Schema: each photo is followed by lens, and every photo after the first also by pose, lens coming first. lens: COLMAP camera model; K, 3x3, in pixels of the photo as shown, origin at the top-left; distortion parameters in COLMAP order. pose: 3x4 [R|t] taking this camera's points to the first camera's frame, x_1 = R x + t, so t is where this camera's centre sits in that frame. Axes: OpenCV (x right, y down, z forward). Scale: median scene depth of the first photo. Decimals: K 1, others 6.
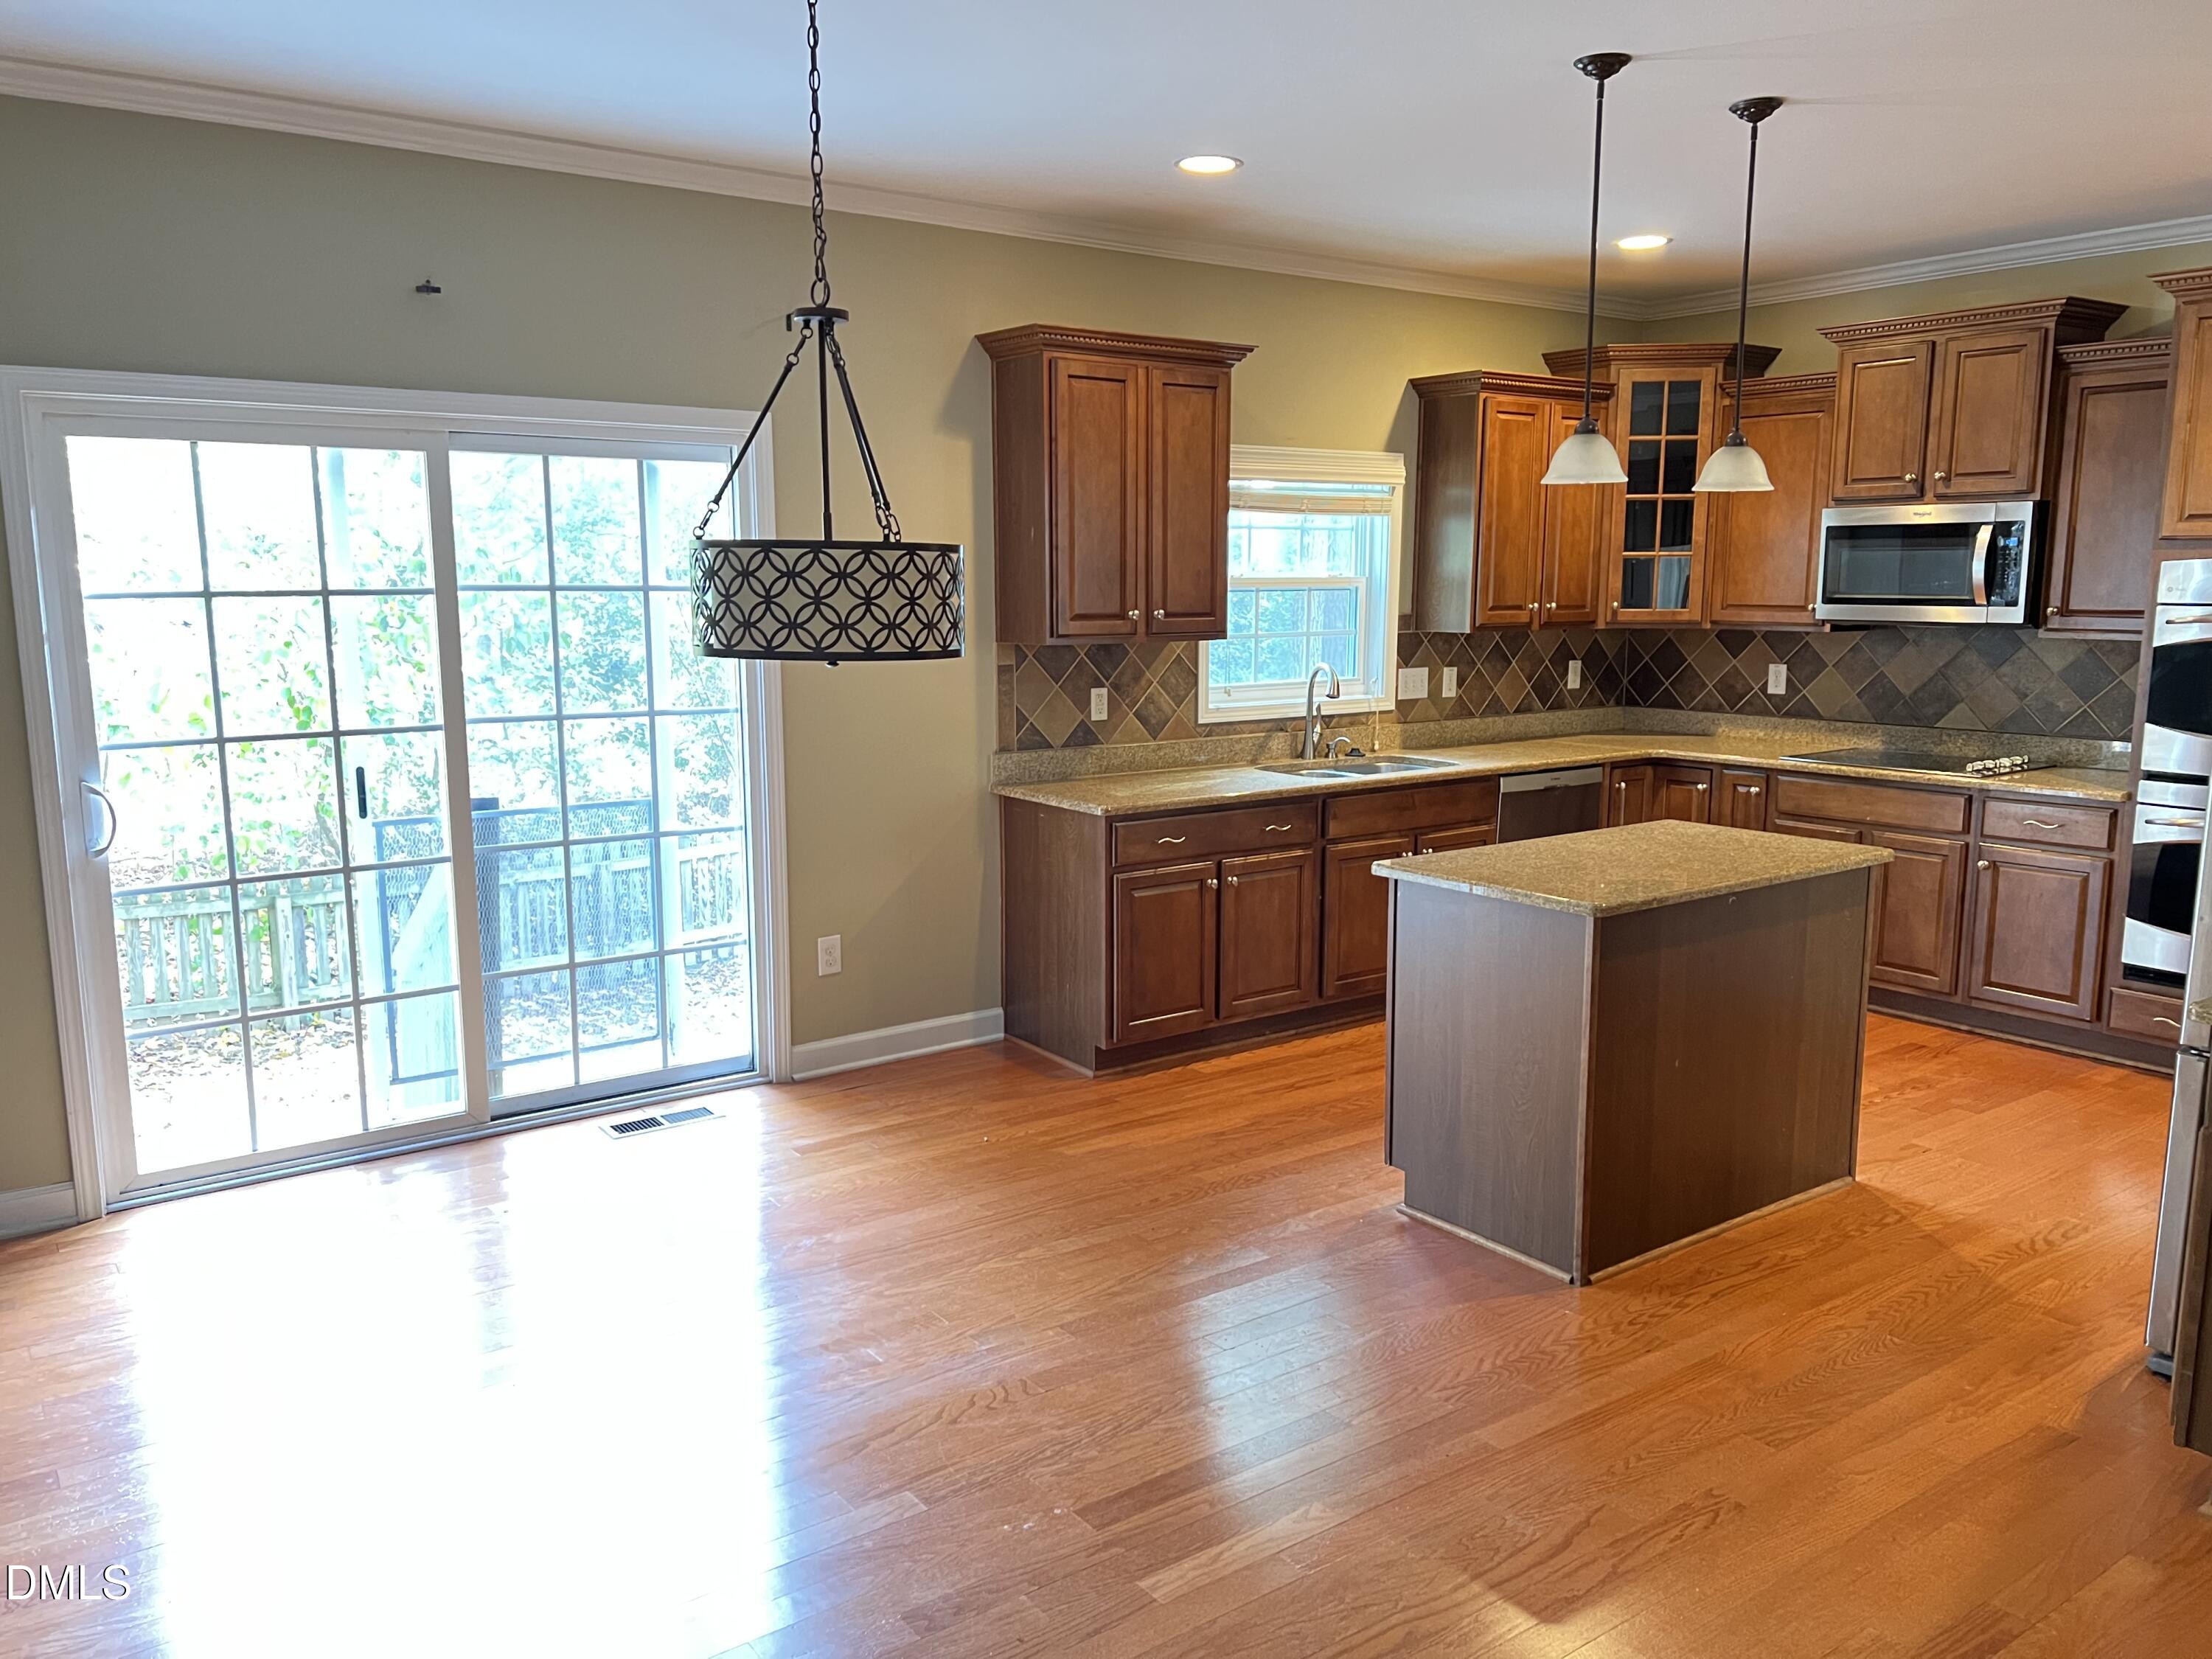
lens RADIAL K [[1666.1, 0, 1087.5], [0, 1666.1, 850.6], [0, 0, 1]] dist [0.061721, -0.077352]
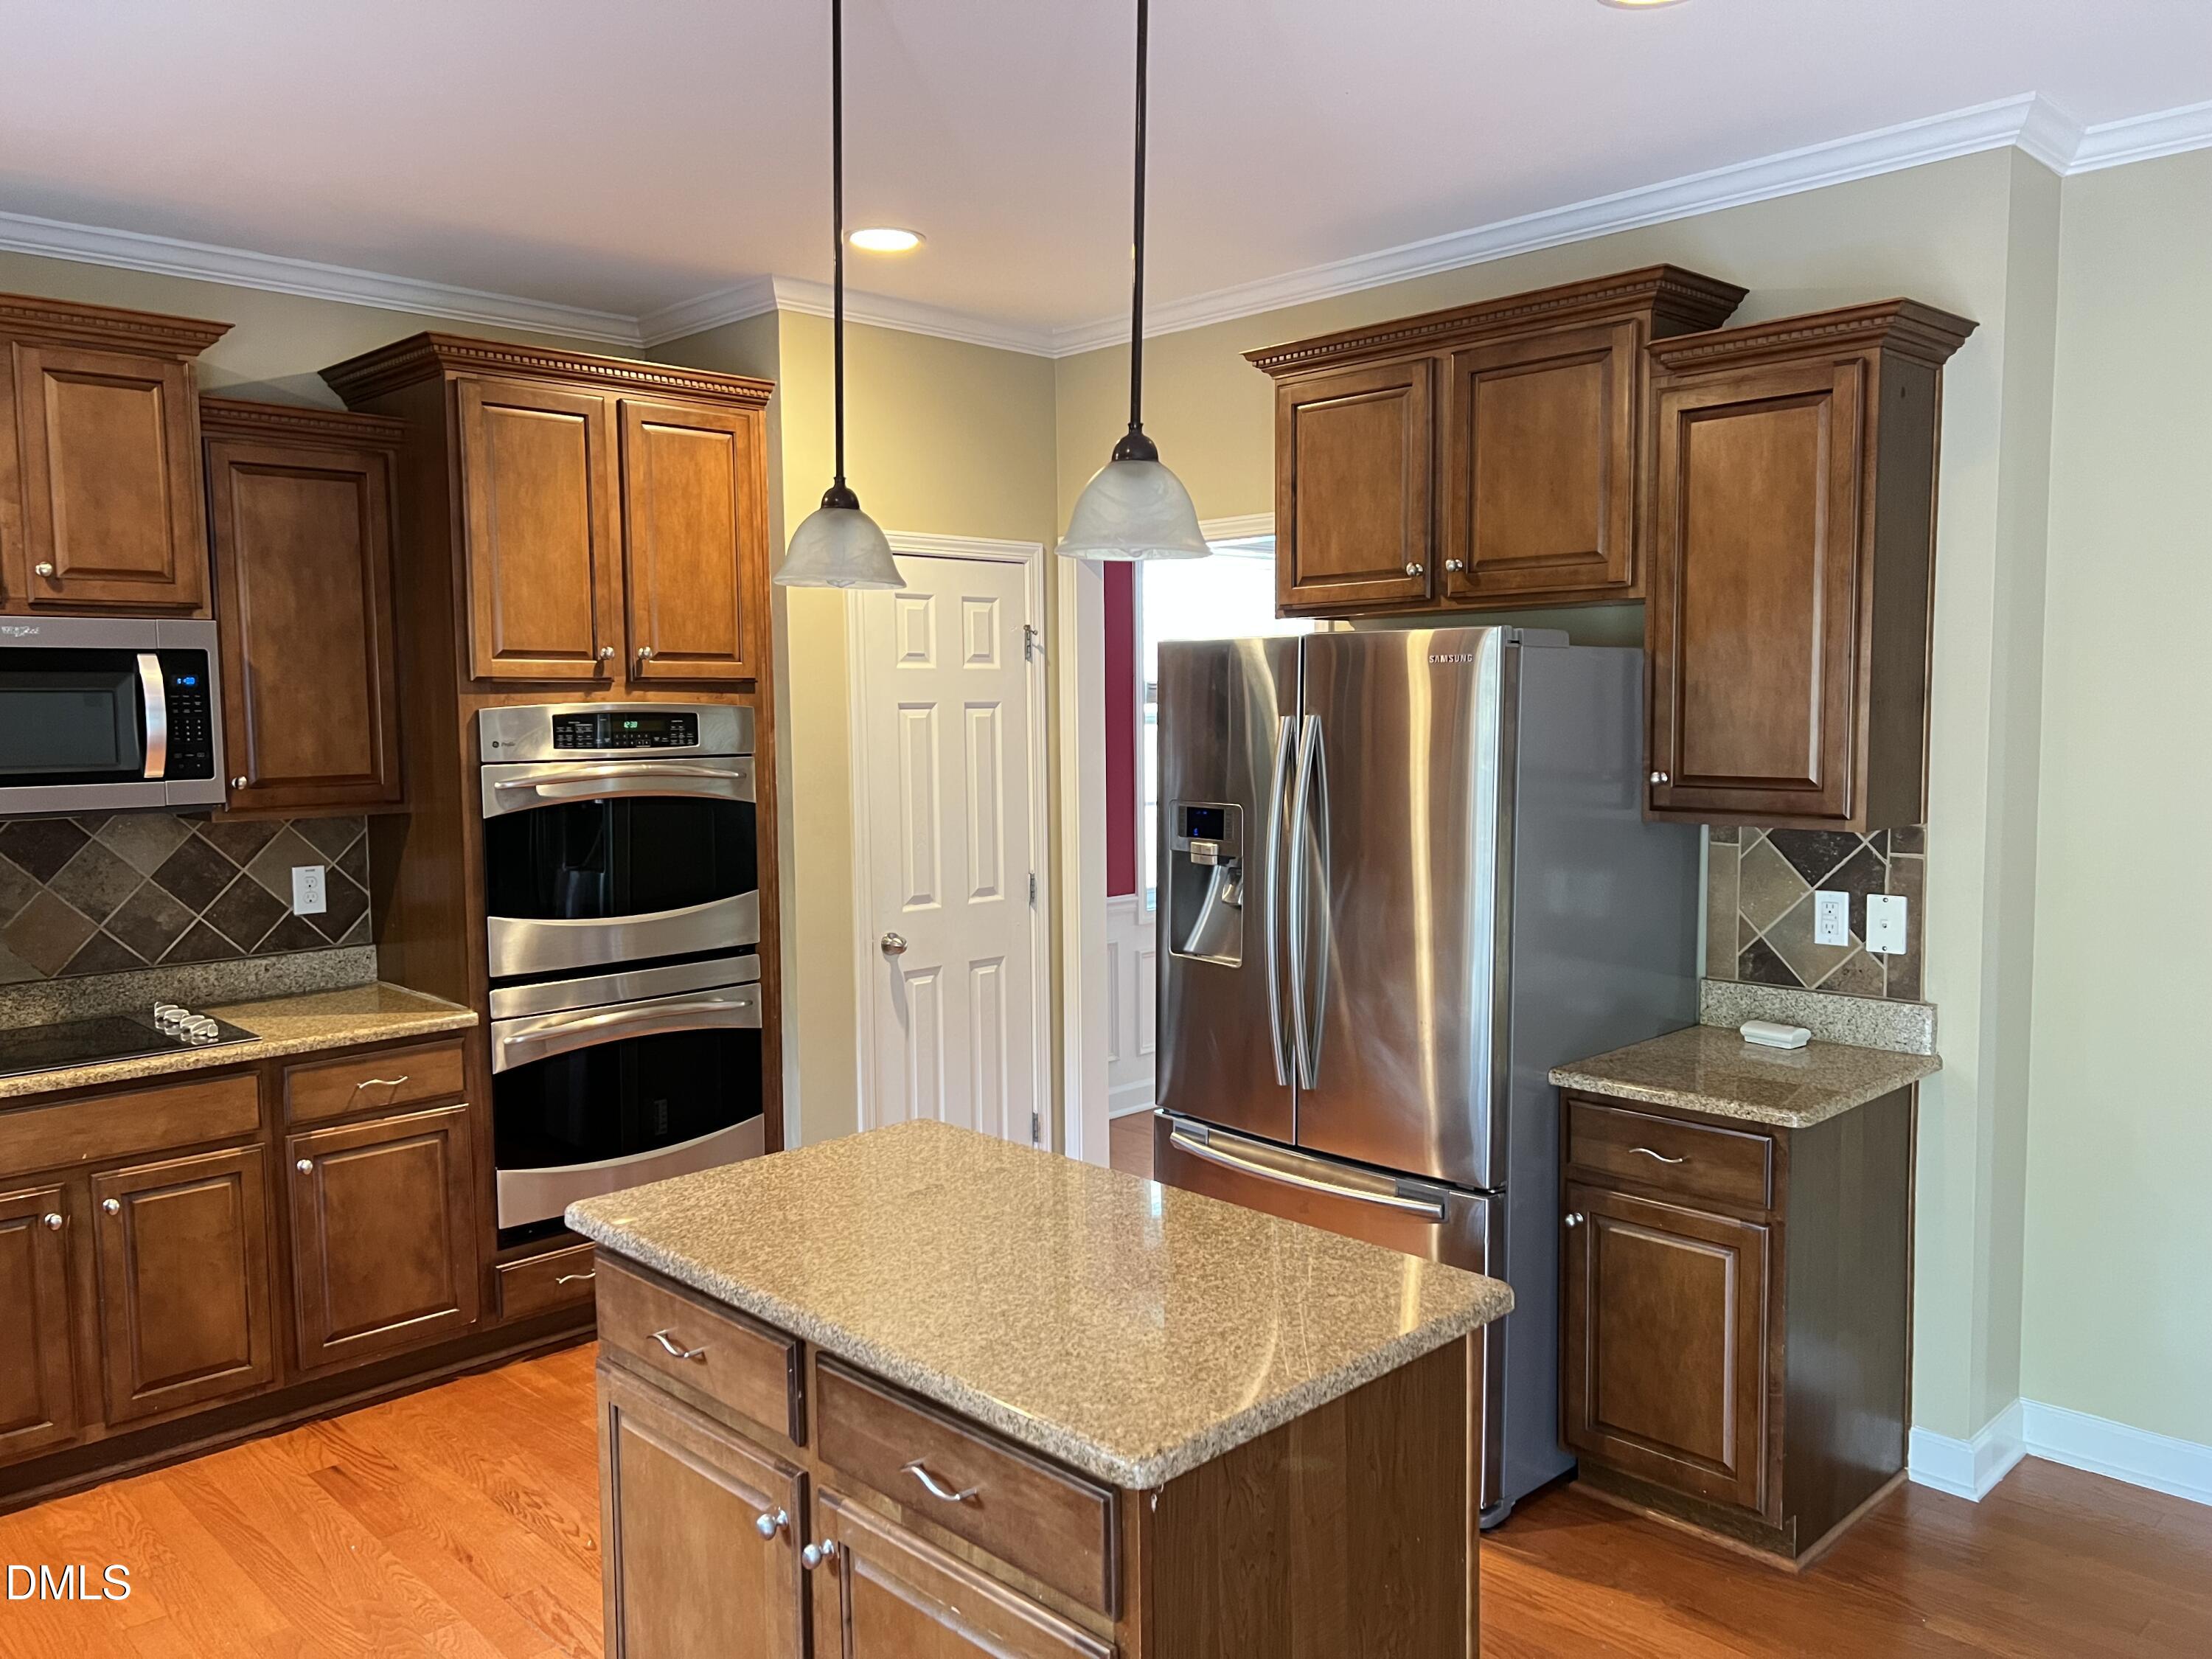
lens RADIAL K [[1666.1, 0, 1103.3], [0, 1666.1, 845.2], [0, 0, 1]] dist [0.061721, -0.077352]
pose [[-0.156788, -0.081303, 0.984280, -0.151577], [0.176303, 0.978294, 0.108892, -0.129145], [-0.971769, 0.190604, -0.139050, 0.755796]]
